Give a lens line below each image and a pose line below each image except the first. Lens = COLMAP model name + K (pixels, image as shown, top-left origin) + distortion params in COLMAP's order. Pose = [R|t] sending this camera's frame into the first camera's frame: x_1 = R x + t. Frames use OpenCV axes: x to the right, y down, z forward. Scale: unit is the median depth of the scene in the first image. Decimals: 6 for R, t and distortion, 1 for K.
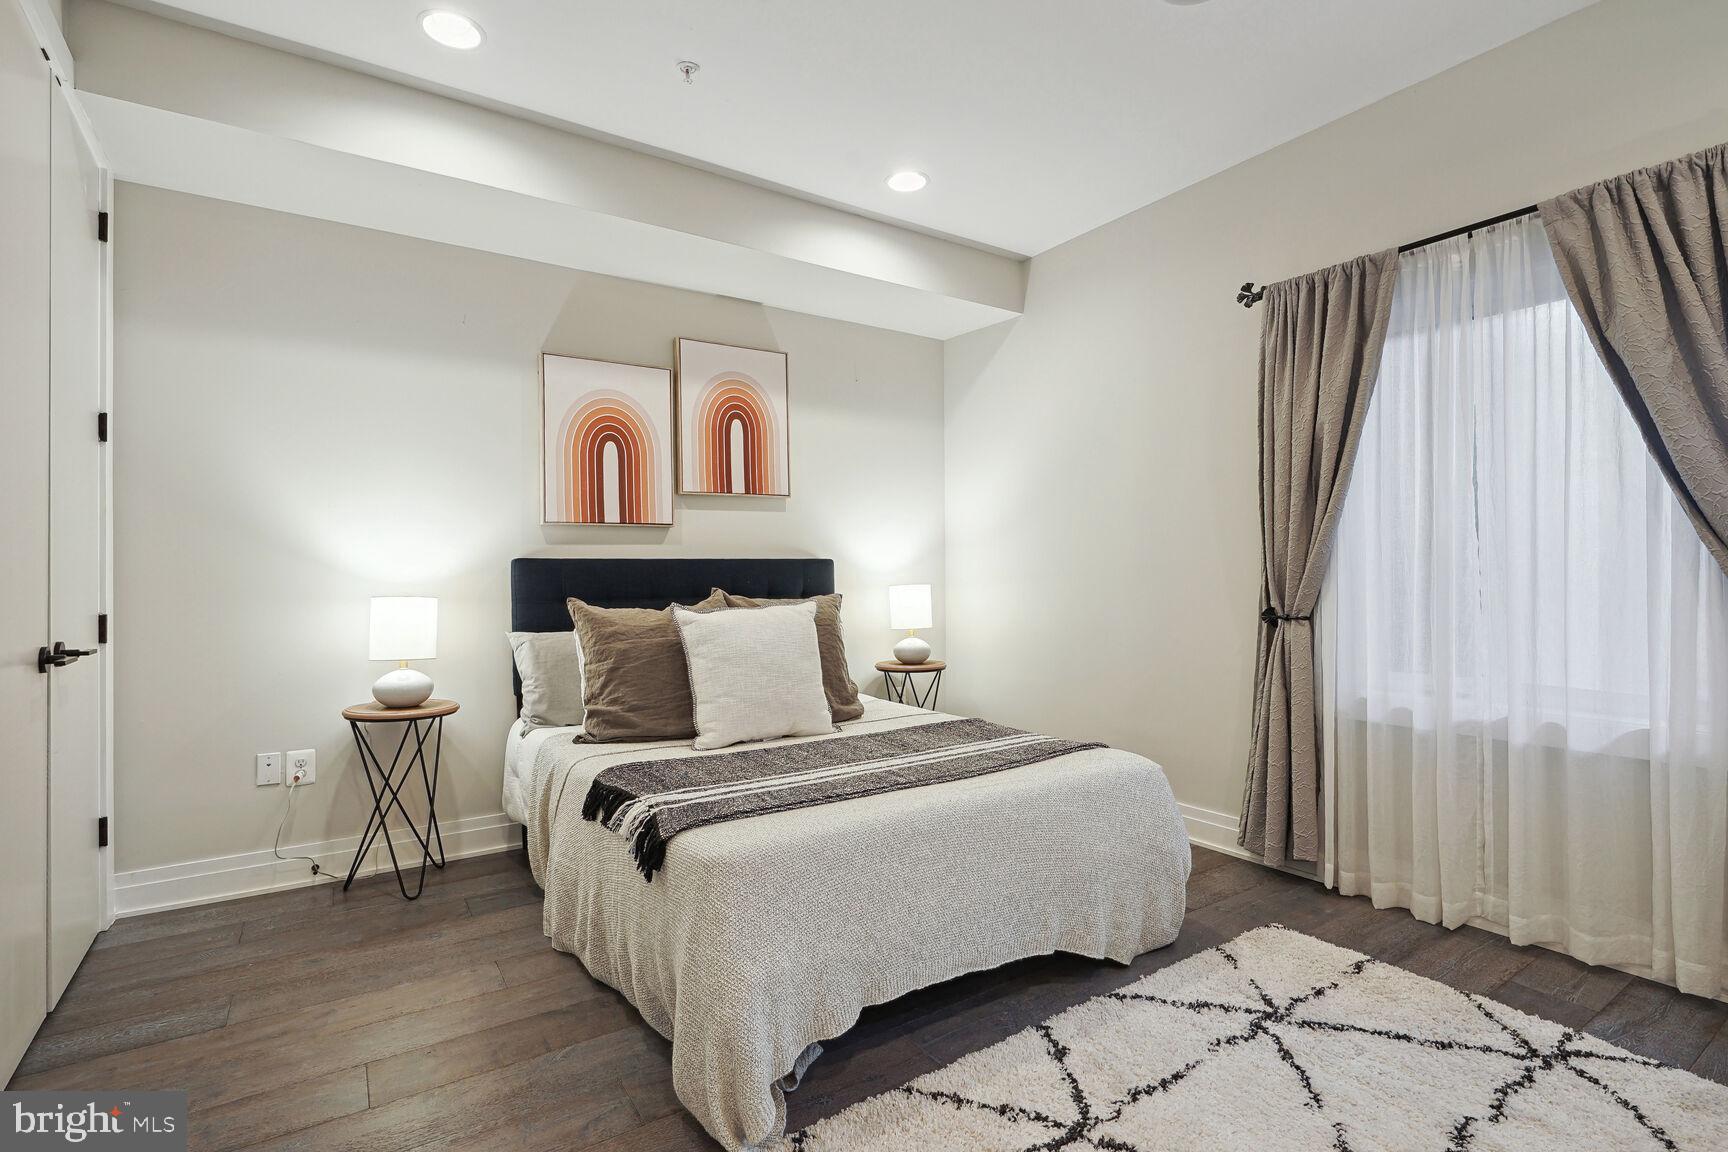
lens RADIAL K [[802.7, 0, 861.6], [0, 802.7, 575.7], [0, 0, 1]] dist [-0.004977, -0.000218]
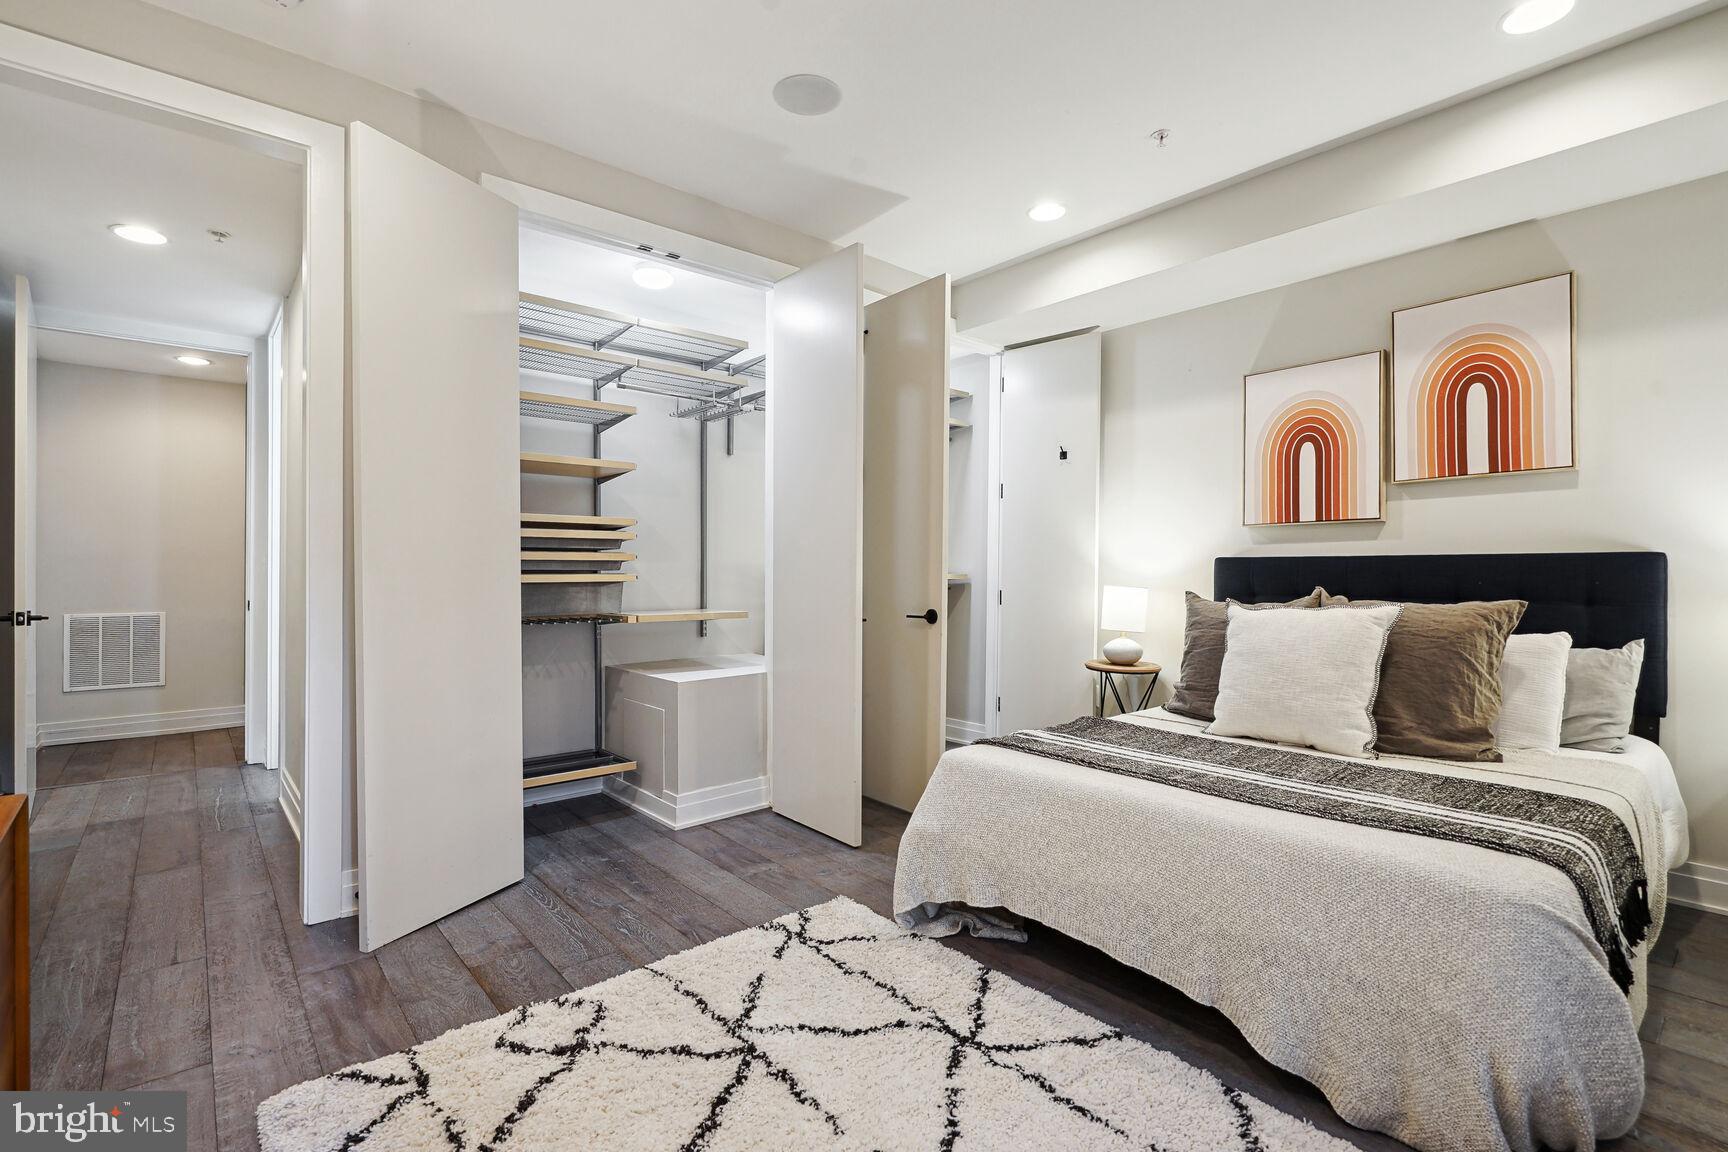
lens RADIAL K [[802.7, 0, 861.6], [0, 802.7, 575.7], [0, 0, 1]] dist [-0.004977, -0.000218]
pose [[0.120007, 0.013907, -0.992676, 0.646471], [-0.005940, 0.999894, 0.013290, -0.006811], [0.992755, 0.004301, 0.120077, 0.315022]]
